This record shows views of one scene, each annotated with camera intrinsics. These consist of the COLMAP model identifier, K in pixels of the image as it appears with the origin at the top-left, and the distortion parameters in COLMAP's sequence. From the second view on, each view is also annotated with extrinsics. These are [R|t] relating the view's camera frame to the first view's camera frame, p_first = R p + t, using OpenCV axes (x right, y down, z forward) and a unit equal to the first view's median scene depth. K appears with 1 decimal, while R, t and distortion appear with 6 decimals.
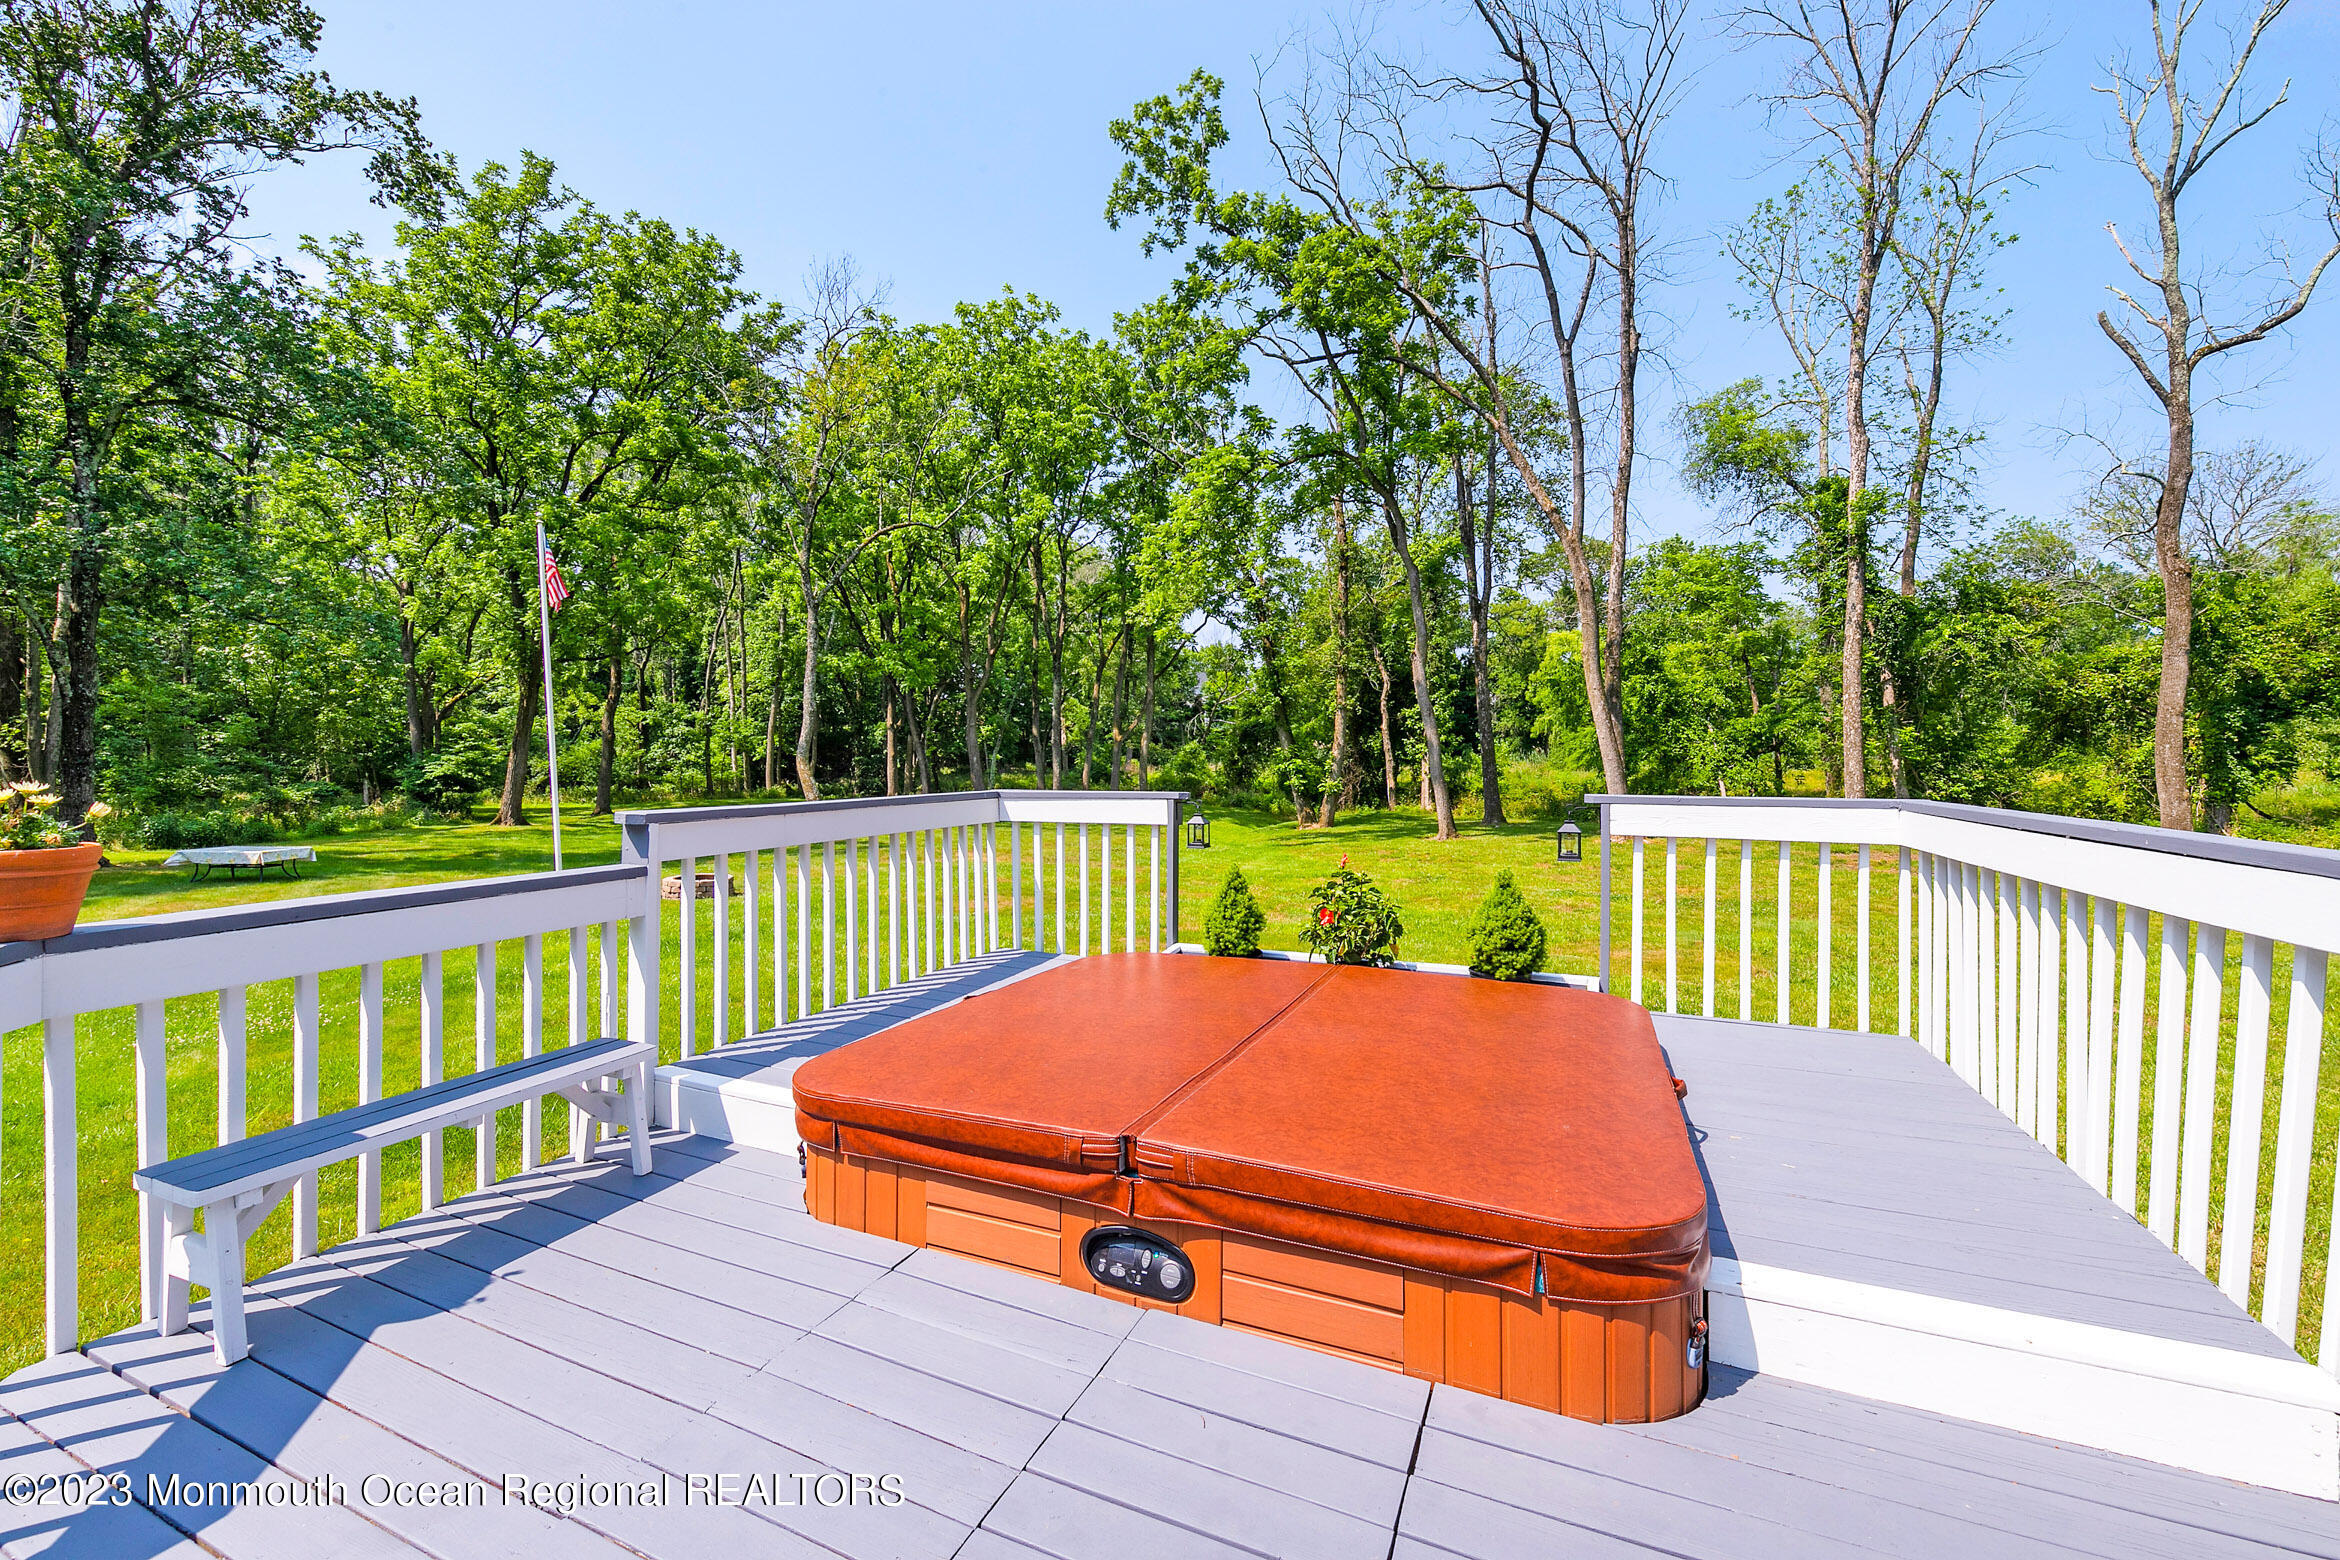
lens RADIAL K [[935.6, 0, 1172.3], [0, 935.6, 777.7], [0, 0, 1]] dist [0.009533, -0.000598]
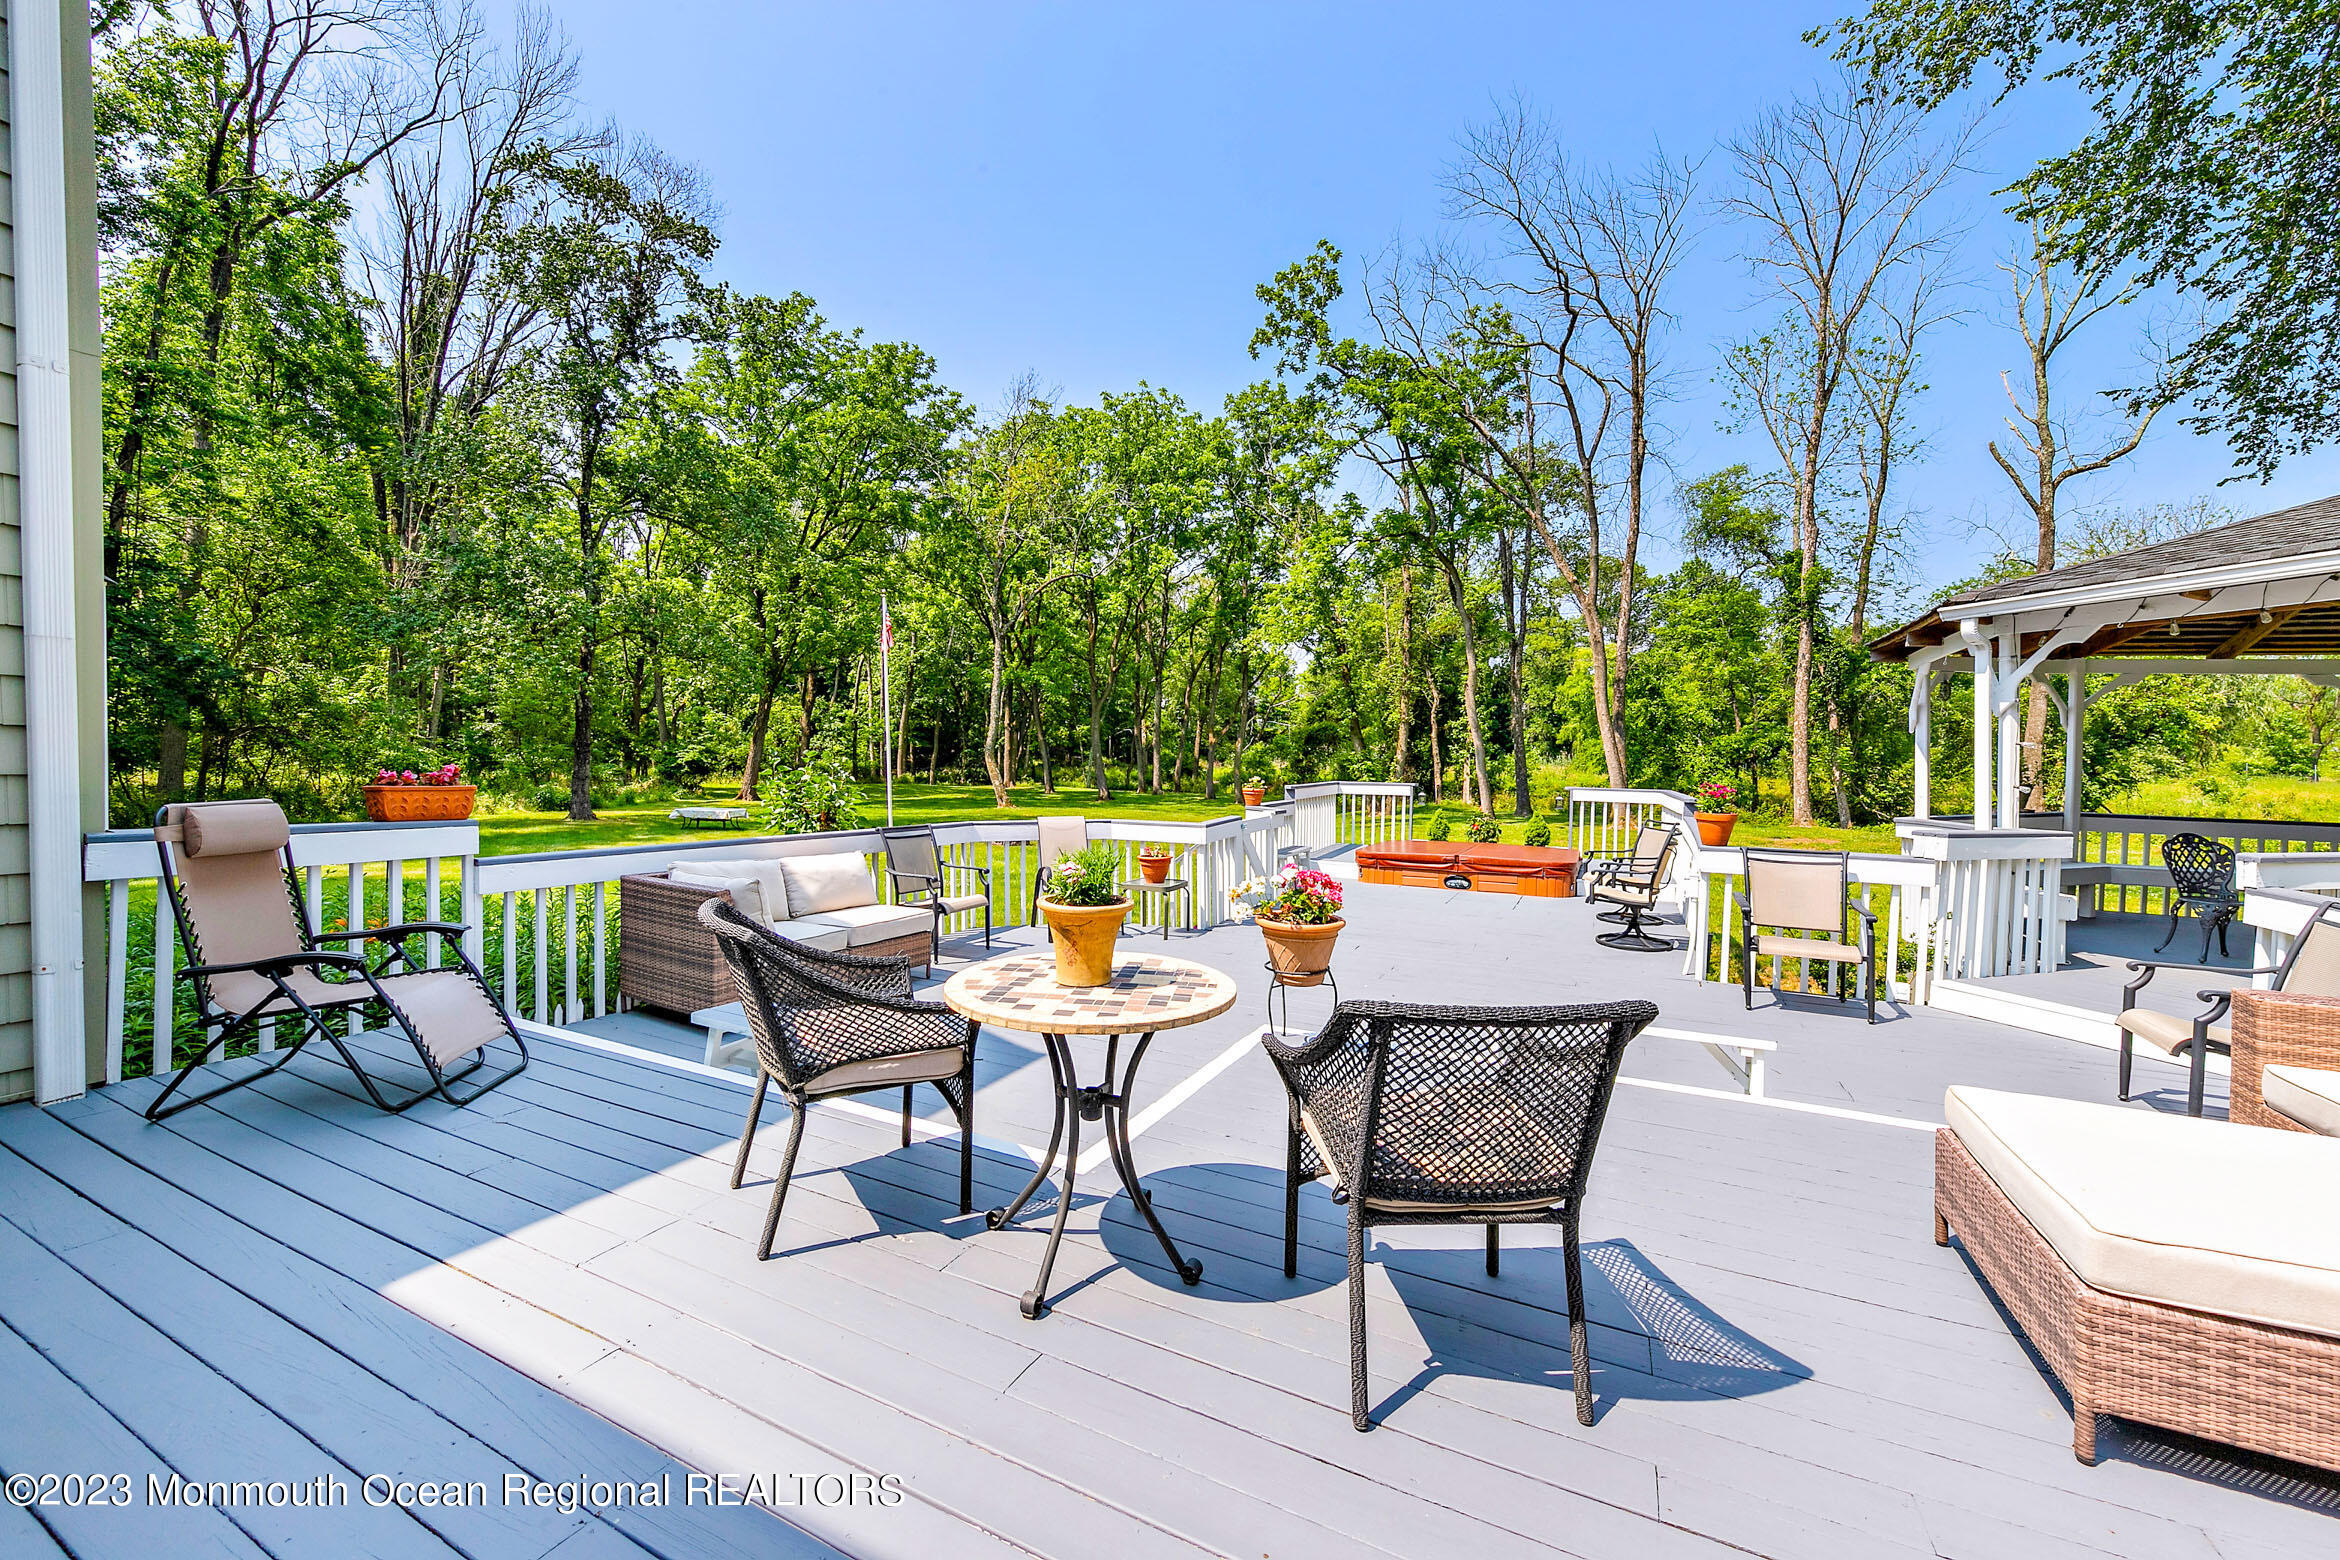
lens RADIAL K [[902.6, 0, 1170.0], [0, 902.6, 780.0], [0, 0, 1]] dist [0.005680, 0.000271]
pose [[0.999022, 0.019872, -0.039493, -0.099352], [-0.019511, 0.999764, 0.009506, -0.000829], [0.039673, -0.008726, 0.999175, -0.271963]]
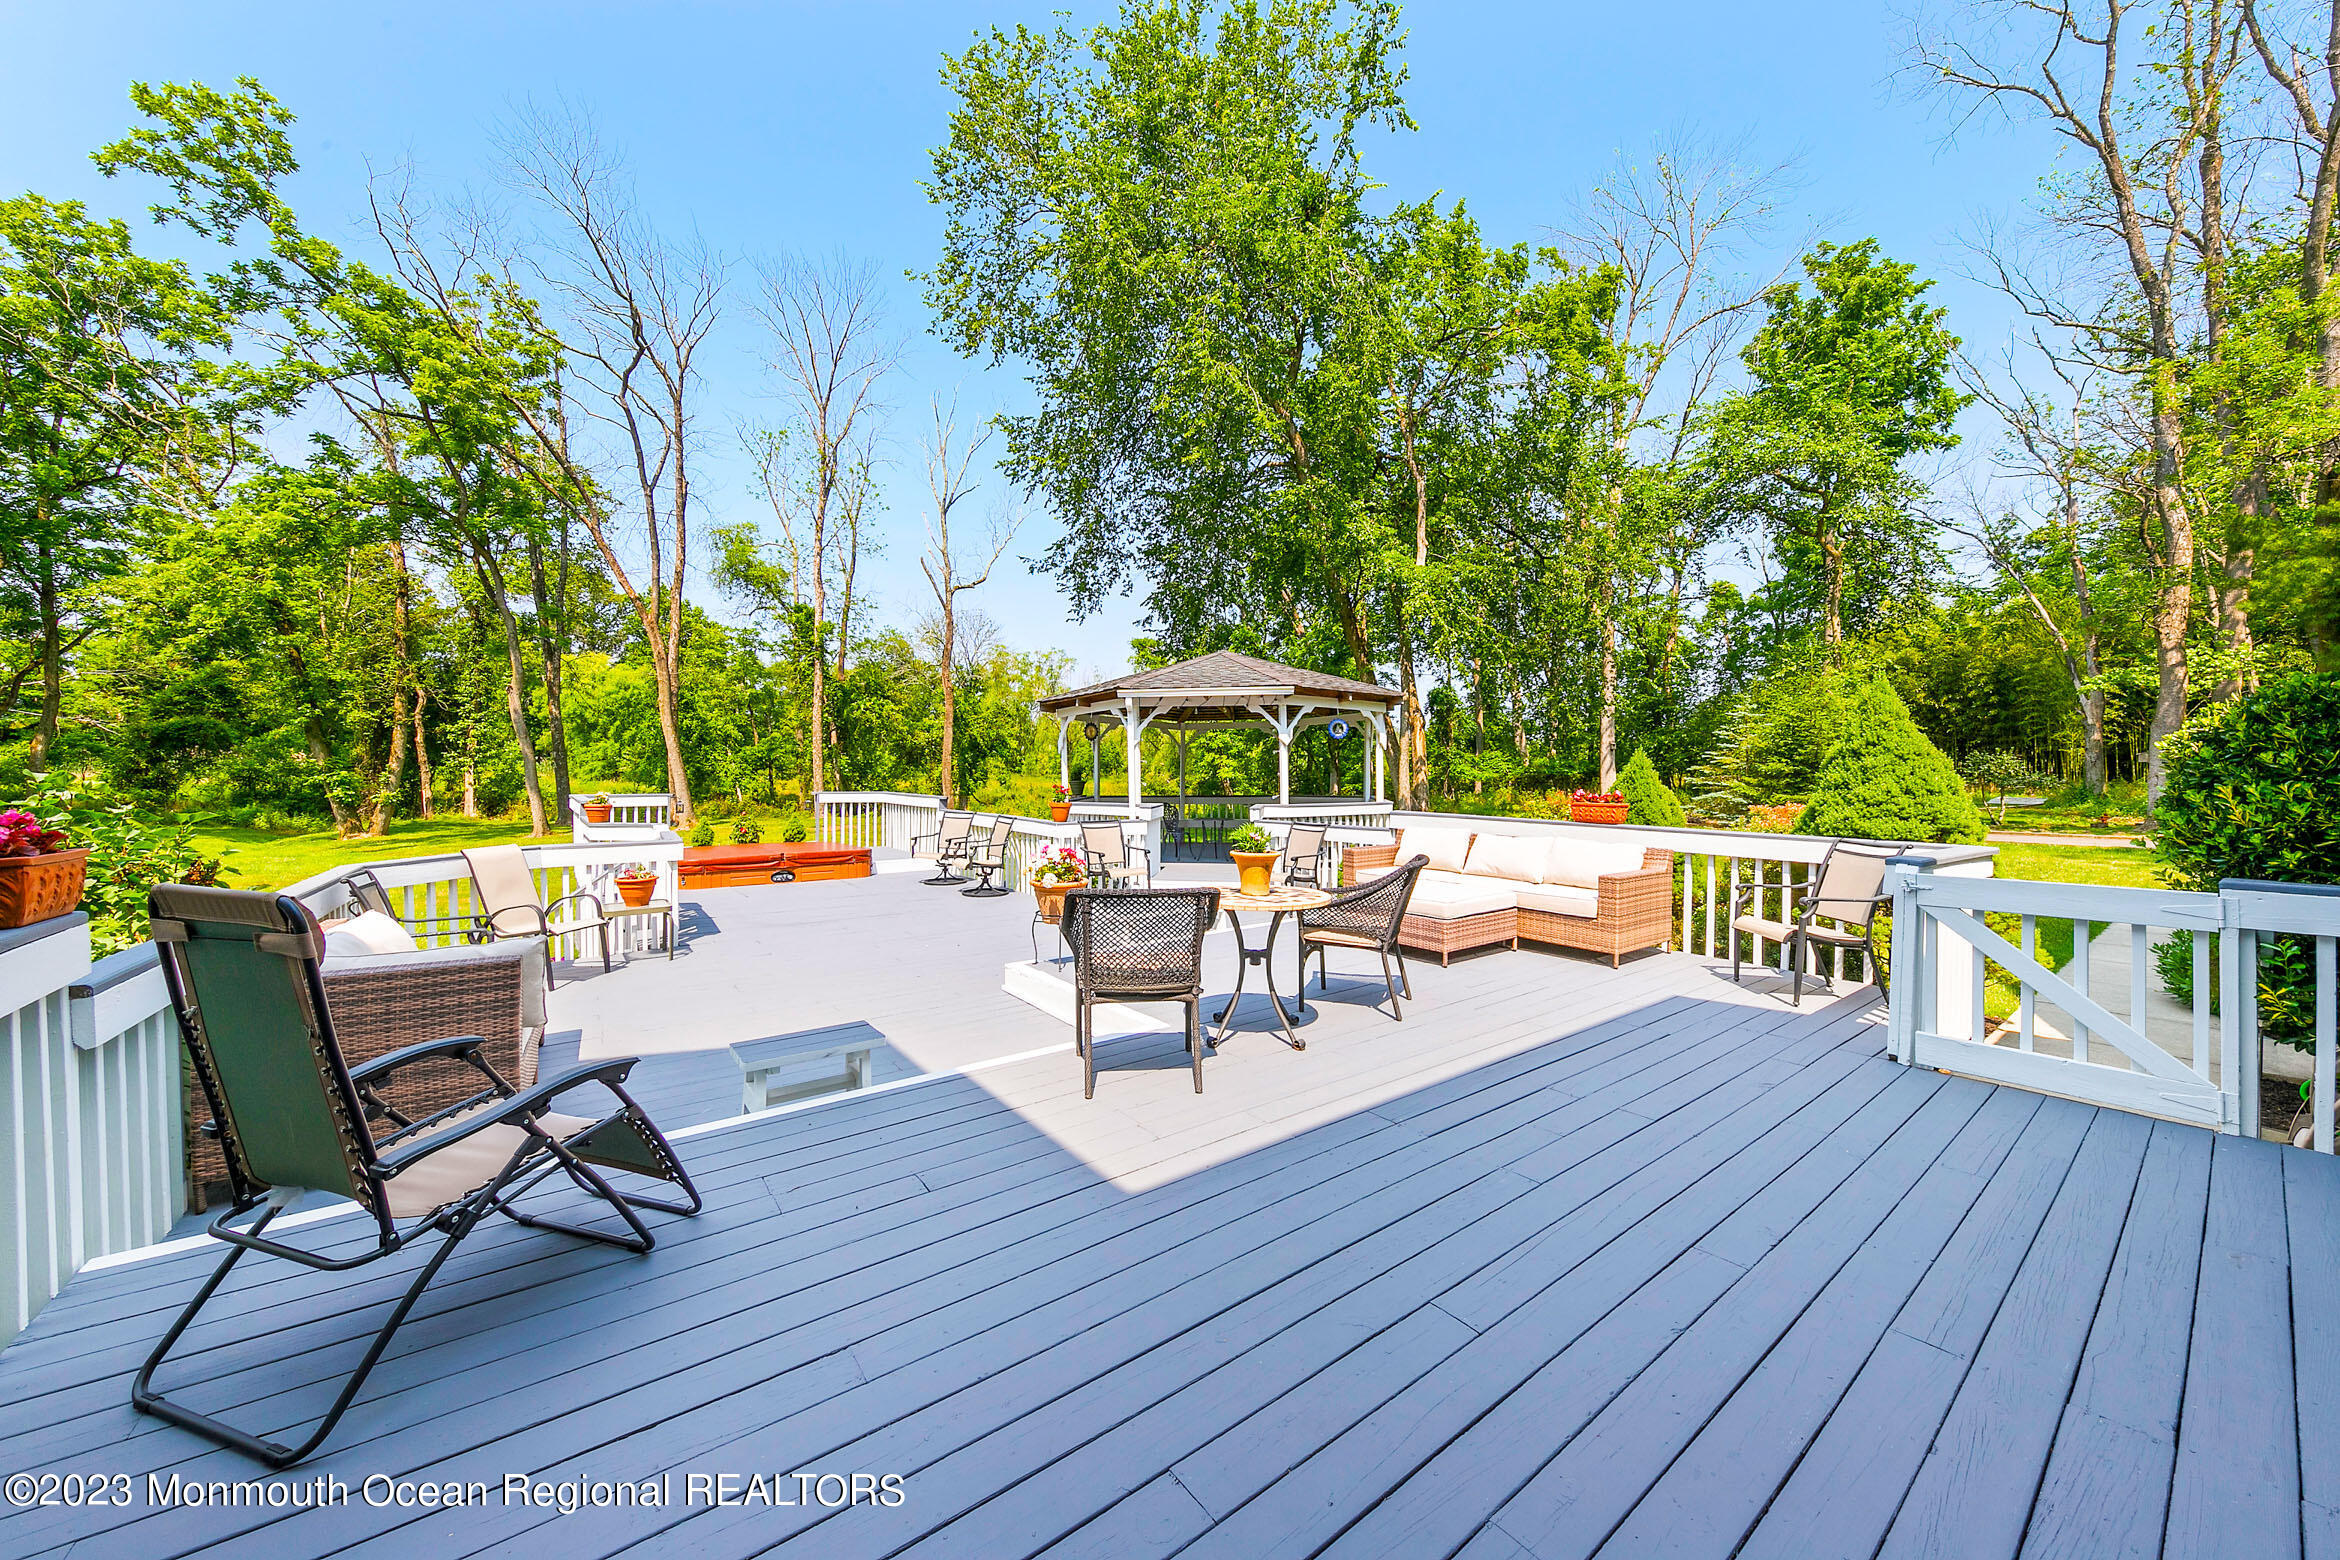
lens RADIAL K [[809.6, 0, 1170.0], [0, 809.6, 780.0], [0, 0, 1]] dist [-0.000444, -0.000205]
pose [[0.480884, -0.001285, 0.876783, -0.235251], [0.007046, 0.999972, -0.002399, -0.001306], [-0.876756, 0.007332, 0.480880, -0.246890]]
